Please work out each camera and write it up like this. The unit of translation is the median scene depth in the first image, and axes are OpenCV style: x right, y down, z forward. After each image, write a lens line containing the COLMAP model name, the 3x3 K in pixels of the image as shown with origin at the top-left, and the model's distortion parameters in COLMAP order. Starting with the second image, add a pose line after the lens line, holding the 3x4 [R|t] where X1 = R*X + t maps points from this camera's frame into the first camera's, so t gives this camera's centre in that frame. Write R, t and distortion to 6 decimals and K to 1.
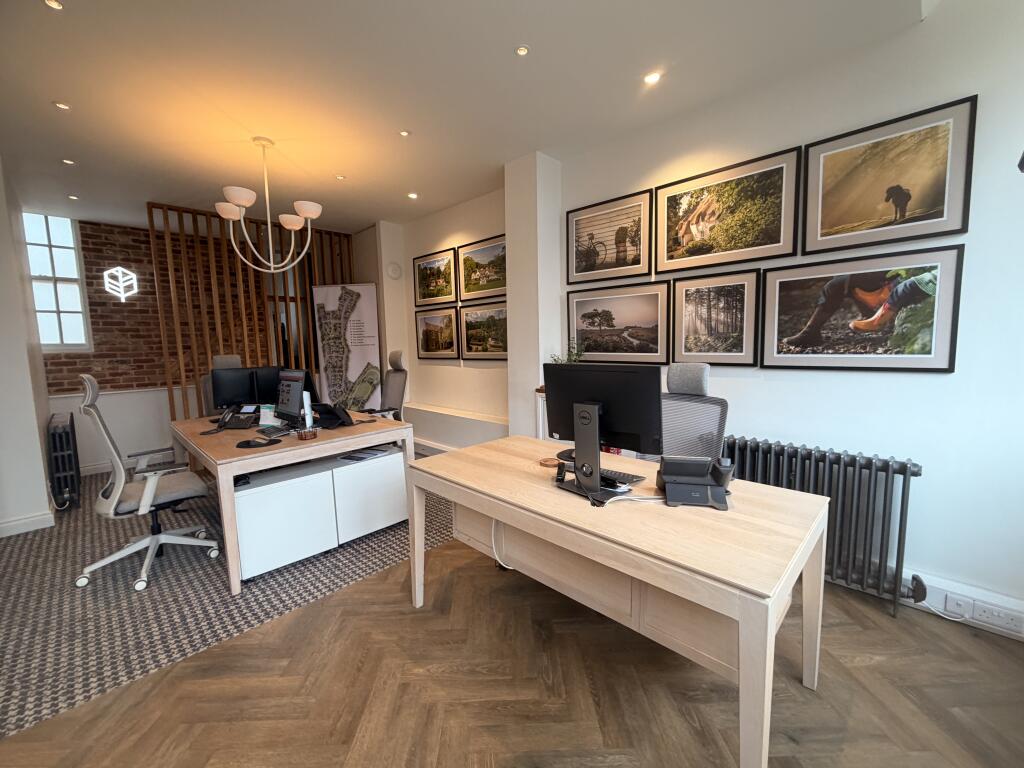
lens RADIAL K [[418.8, 0, 508.4], [0, 418.8, 382.9], [0, 0, 1]] dist [-0.003533, 0.000103]
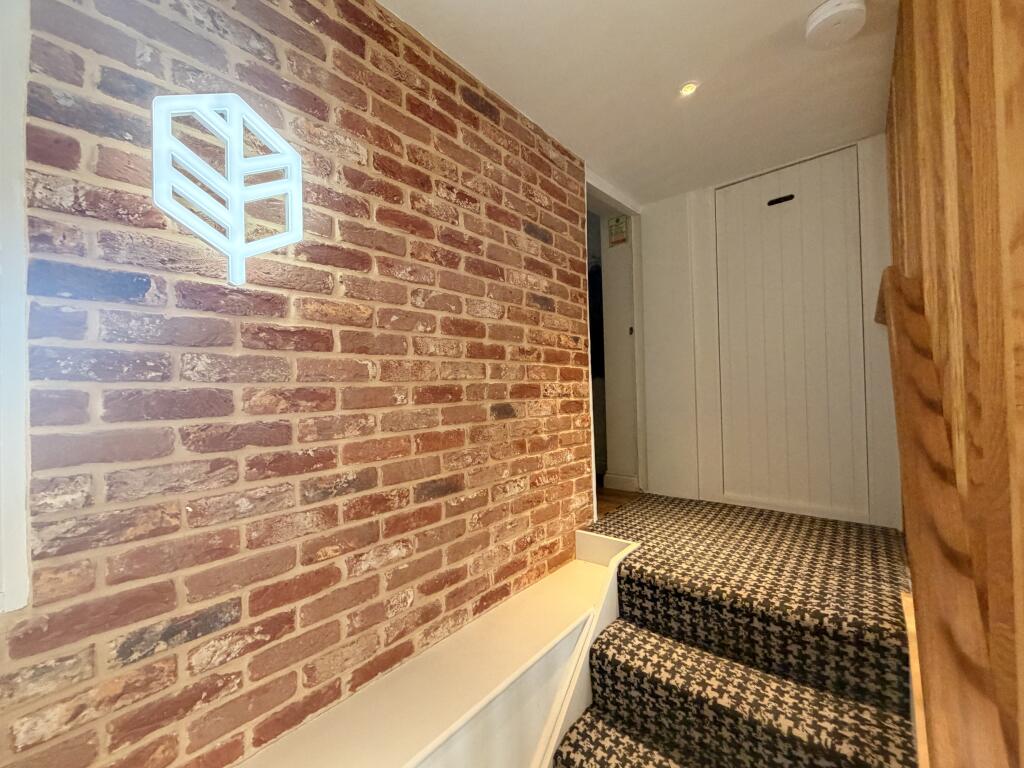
lens RADIAL K [[418.8, 0, 511.0], [0, 418.8, 382.3], [0, 0, 1]] dist [-0.003533, 0.000103]
pose [[0.997028, -0.004107, 0.076928, -0.811081], [0.013451, 0.992520, -0.121336, -0.127020], [-0.075854, 0.122010, 0.989626, 0.809992]]
